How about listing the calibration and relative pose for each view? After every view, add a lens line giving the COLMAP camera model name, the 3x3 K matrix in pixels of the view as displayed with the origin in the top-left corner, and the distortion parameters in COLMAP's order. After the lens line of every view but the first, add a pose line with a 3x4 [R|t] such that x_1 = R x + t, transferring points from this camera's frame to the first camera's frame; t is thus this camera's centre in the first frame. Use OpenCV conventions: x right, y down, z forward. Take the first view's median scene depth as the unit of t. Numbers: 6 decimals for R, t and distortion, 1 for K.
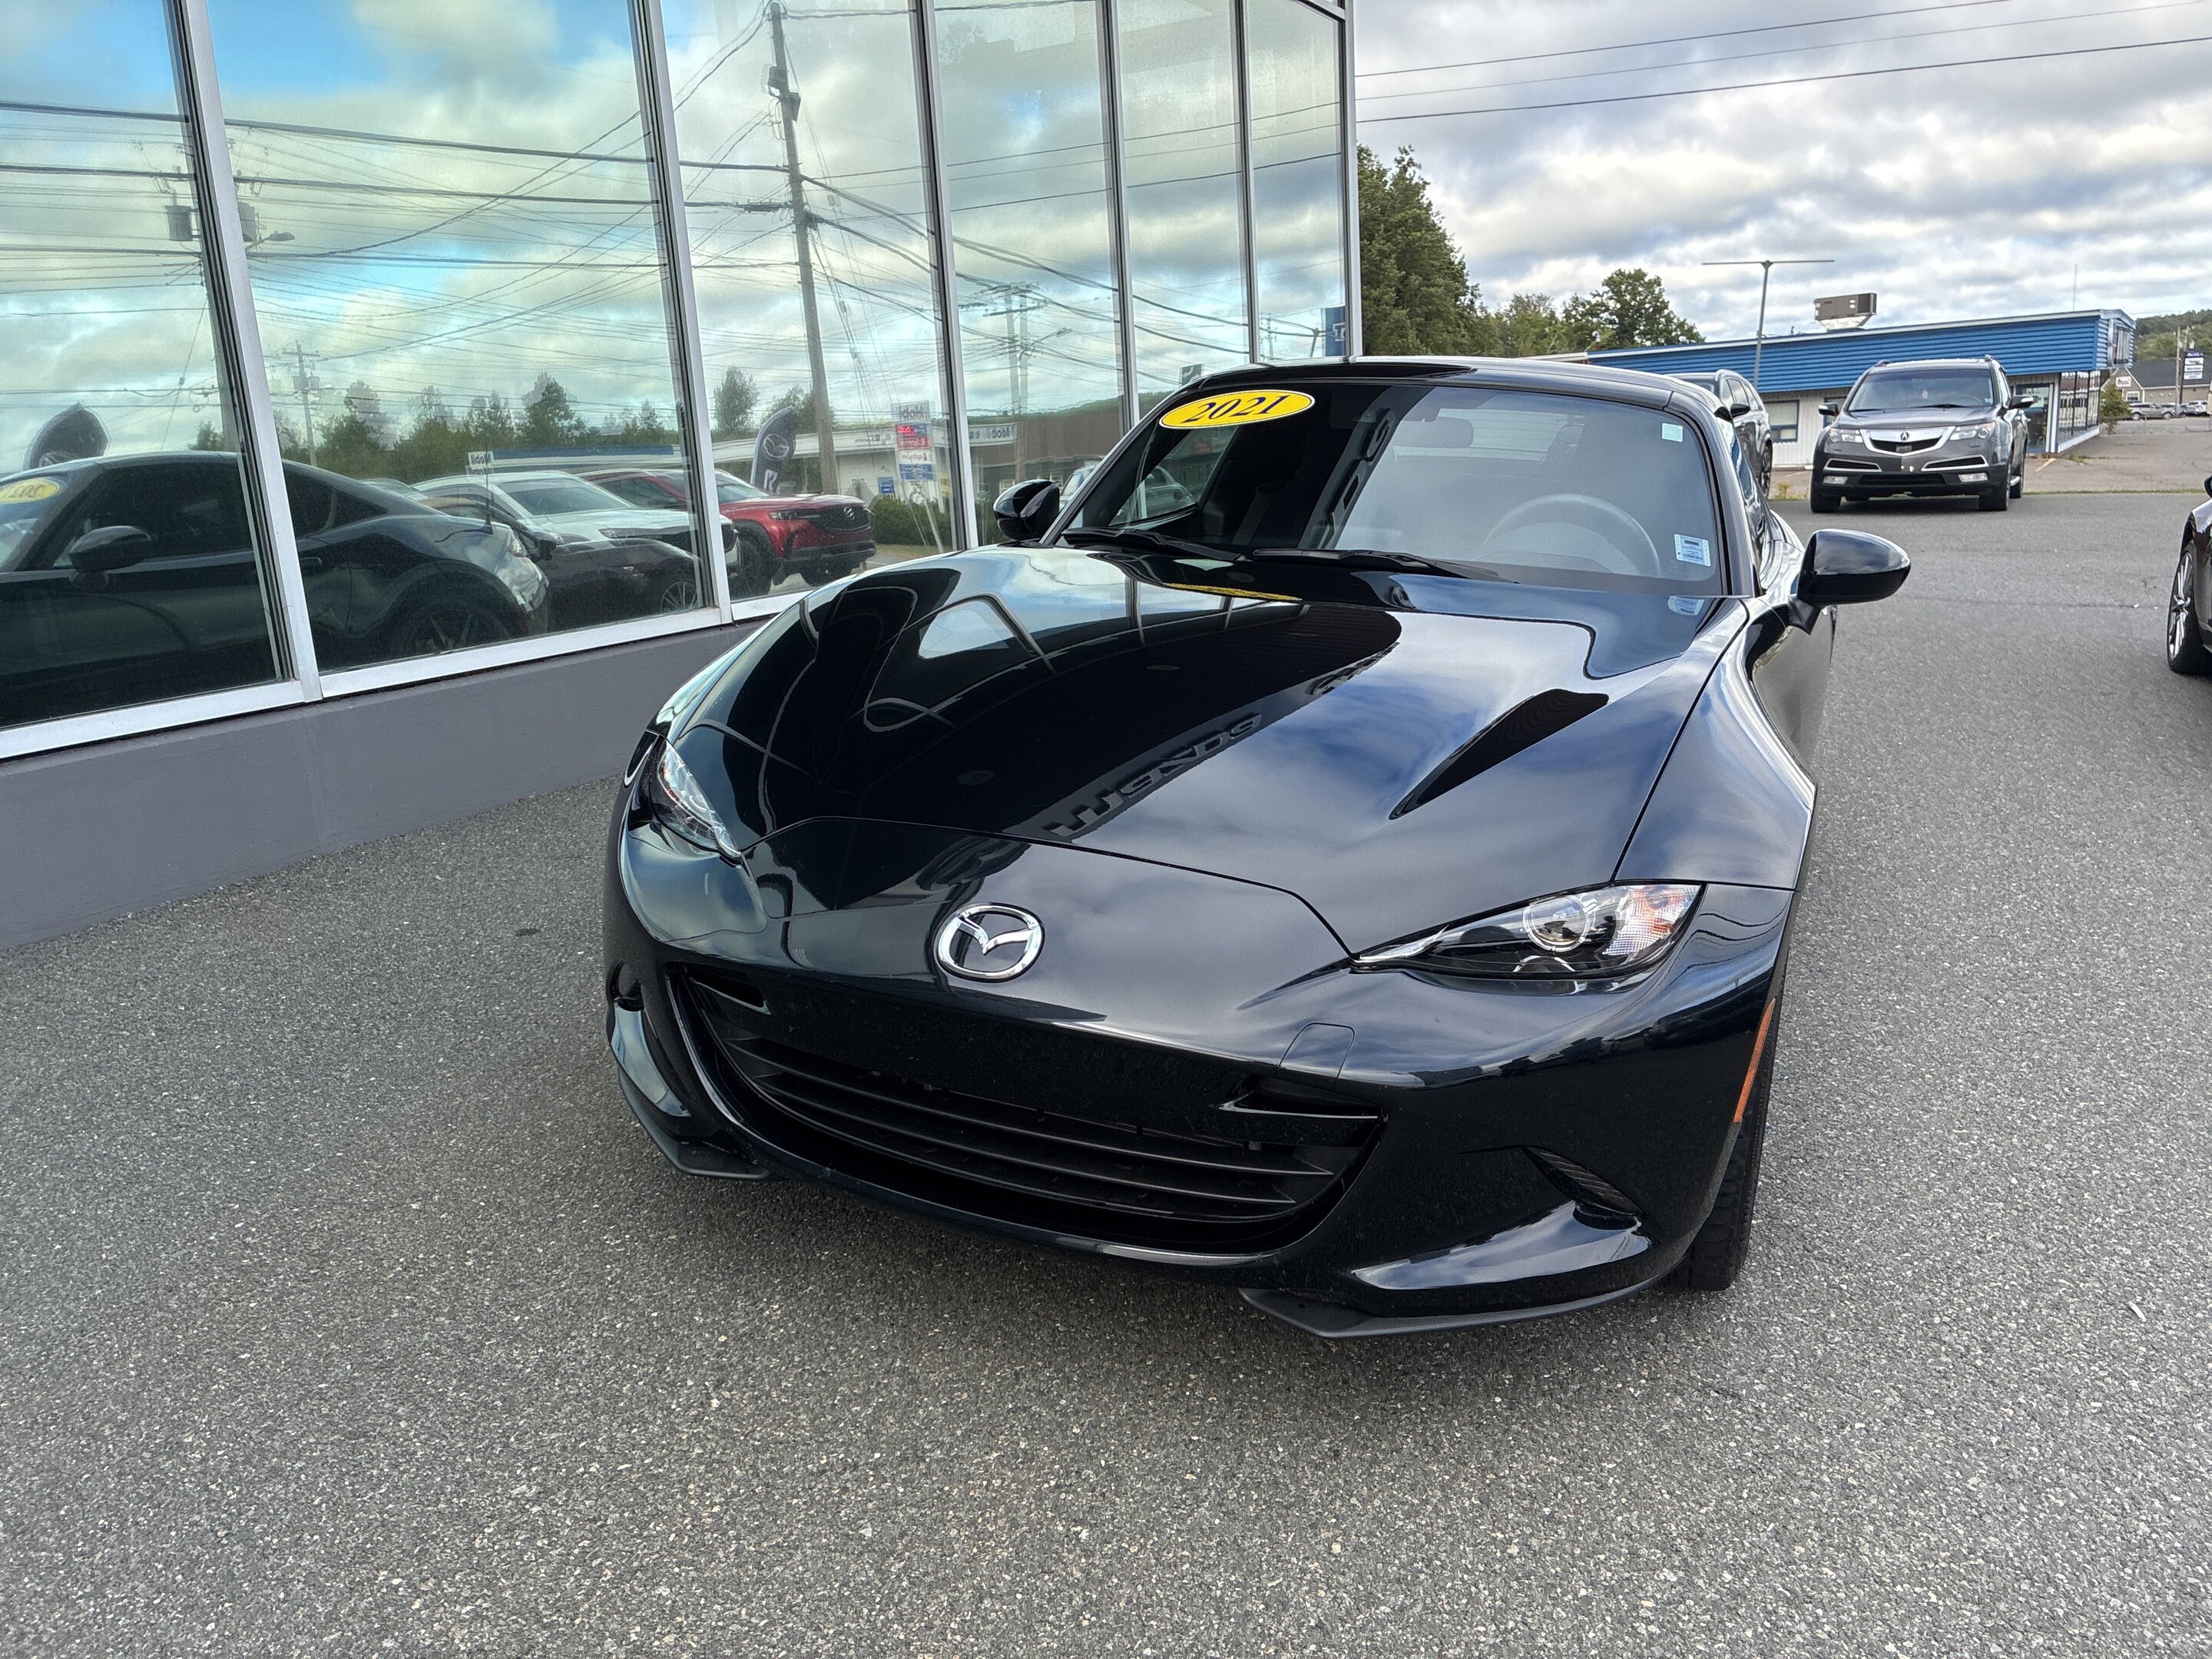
lens RADIAL K [[1623.4, 0, 1106.0], [0, 1623.4, 829.5], [0, 0, 1]] dist [0.006306, 0.001948]
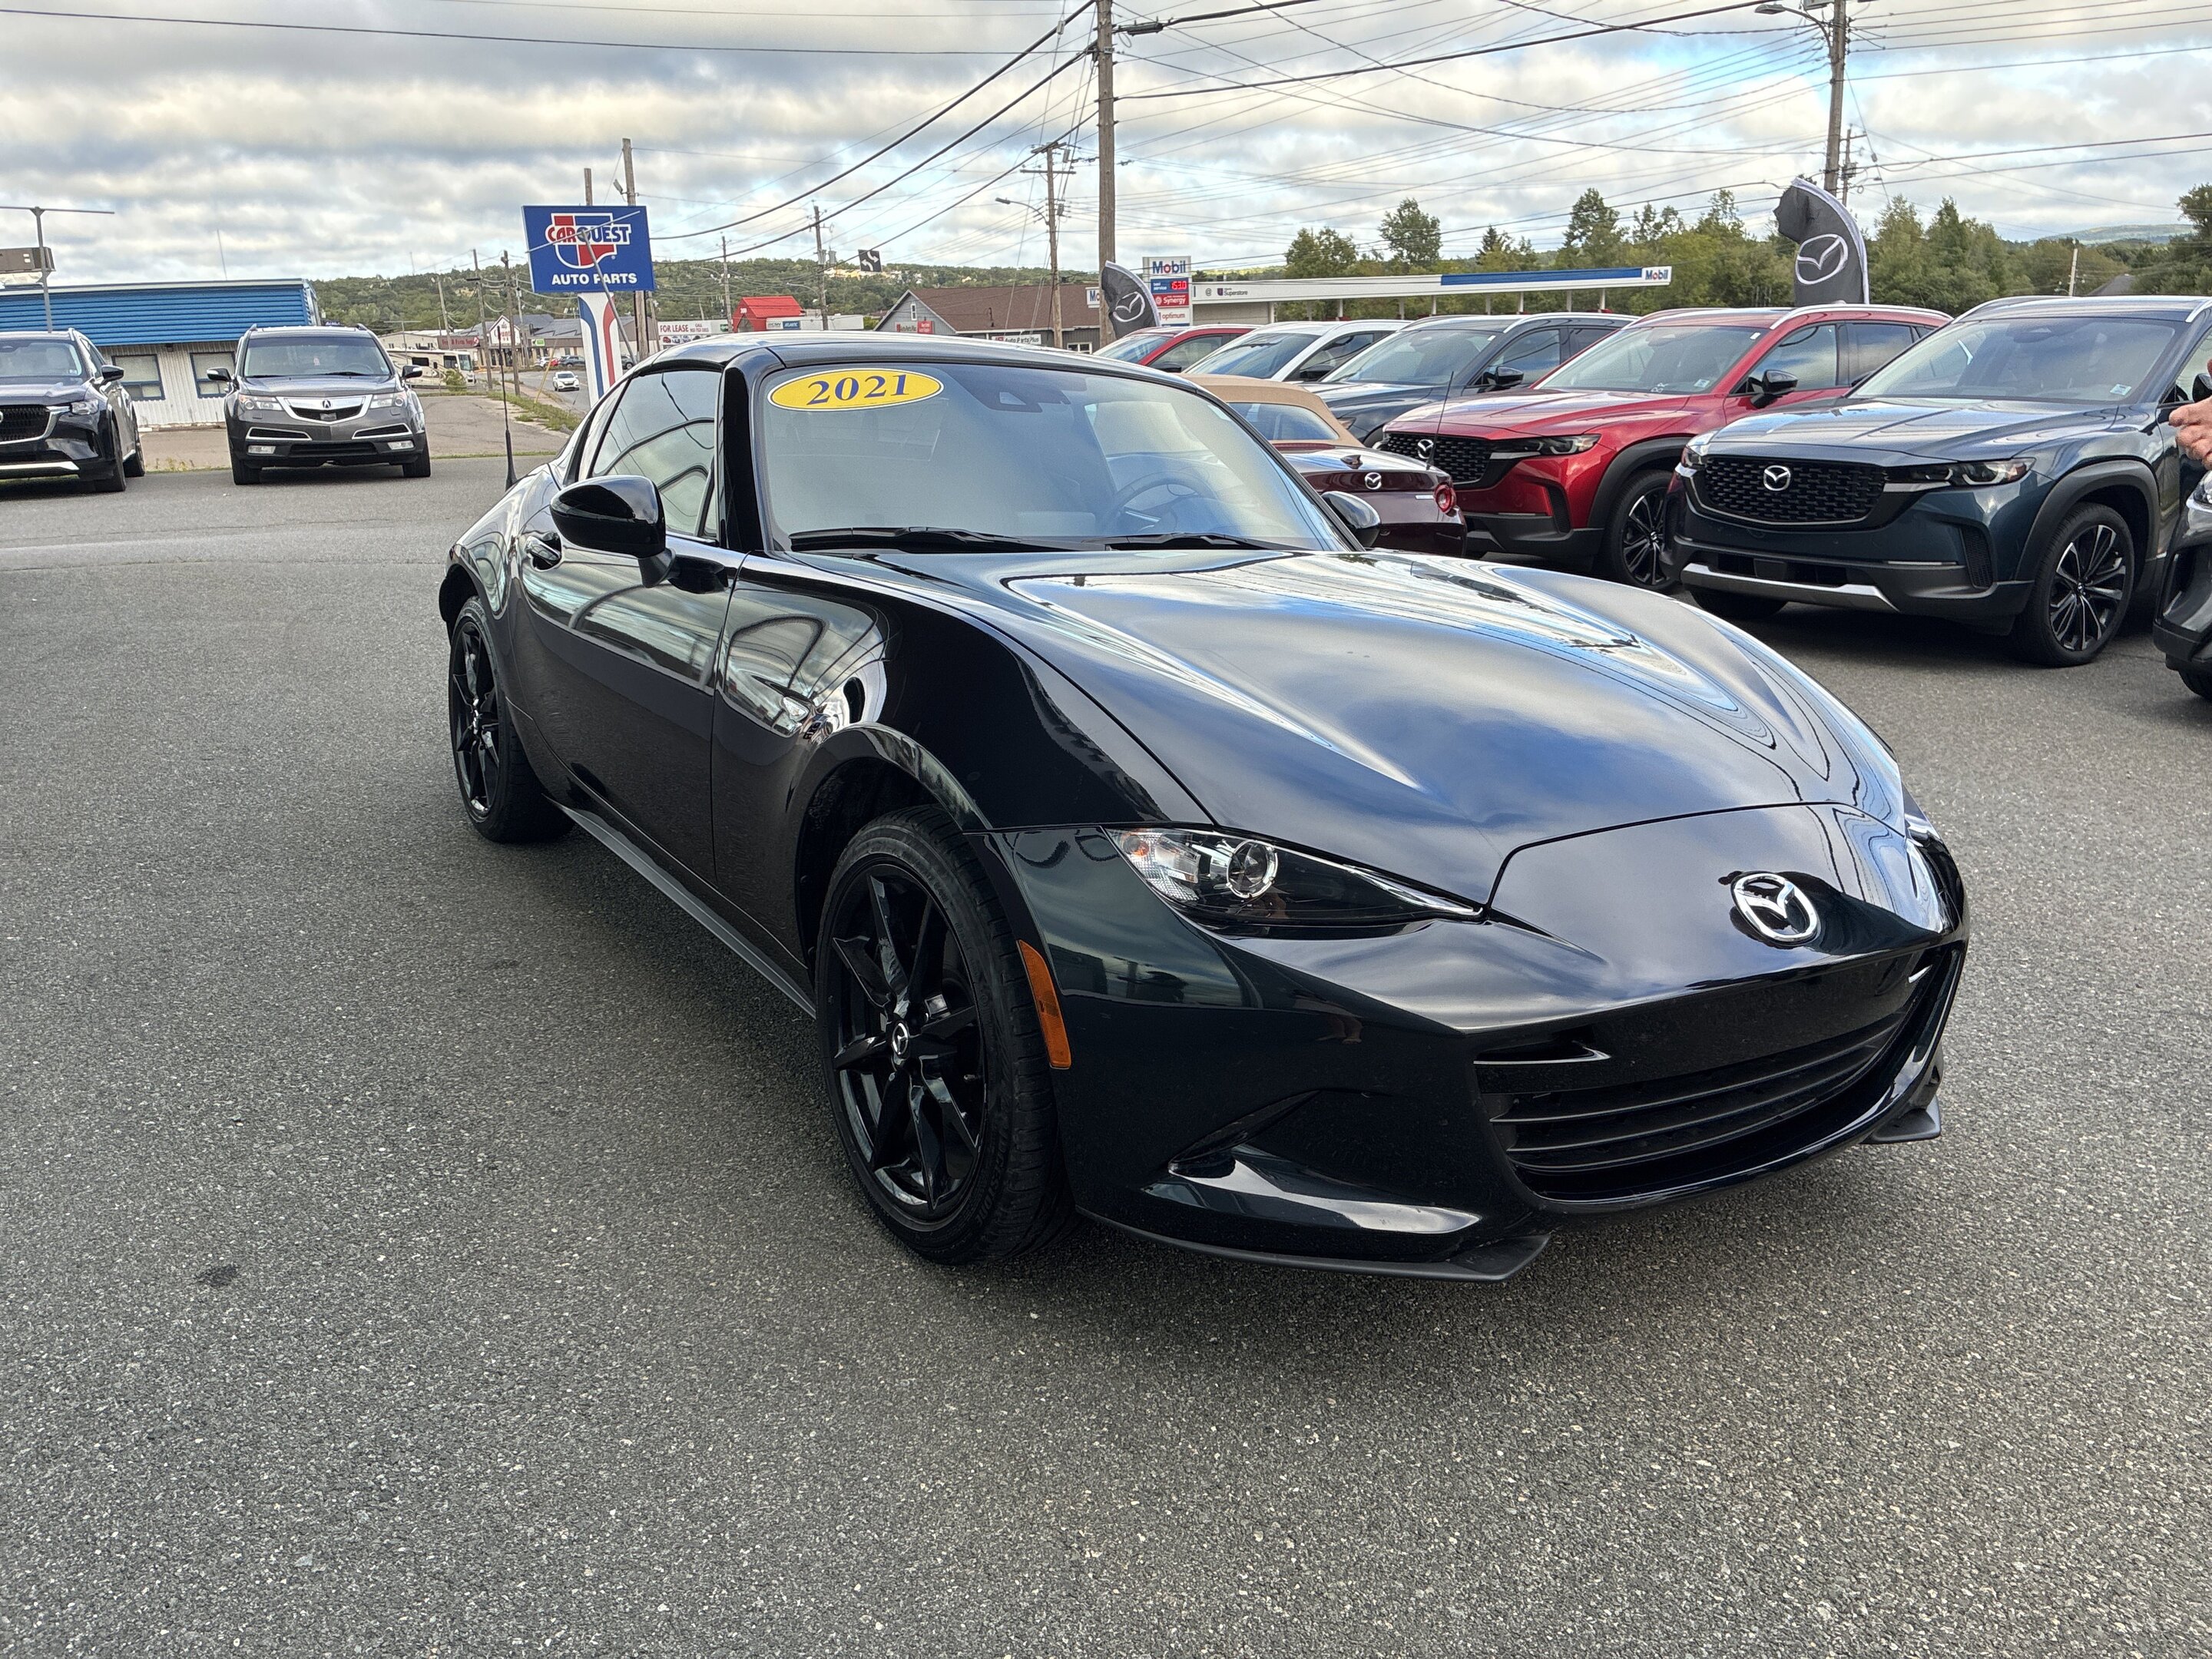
lens RADIAL K [[1676.2, 0, 1106.0], [0, 1676.2, 829.5], [0, 0, 1]] dist [0.003394, -0.073707]
pose [[0.535814, -0.196647, 0.821117, -0.131320], [0.183919, 0.976331, 0.113804, -0.020778], [-0.824061, 0.090042, 0.559299, 0.079640]]
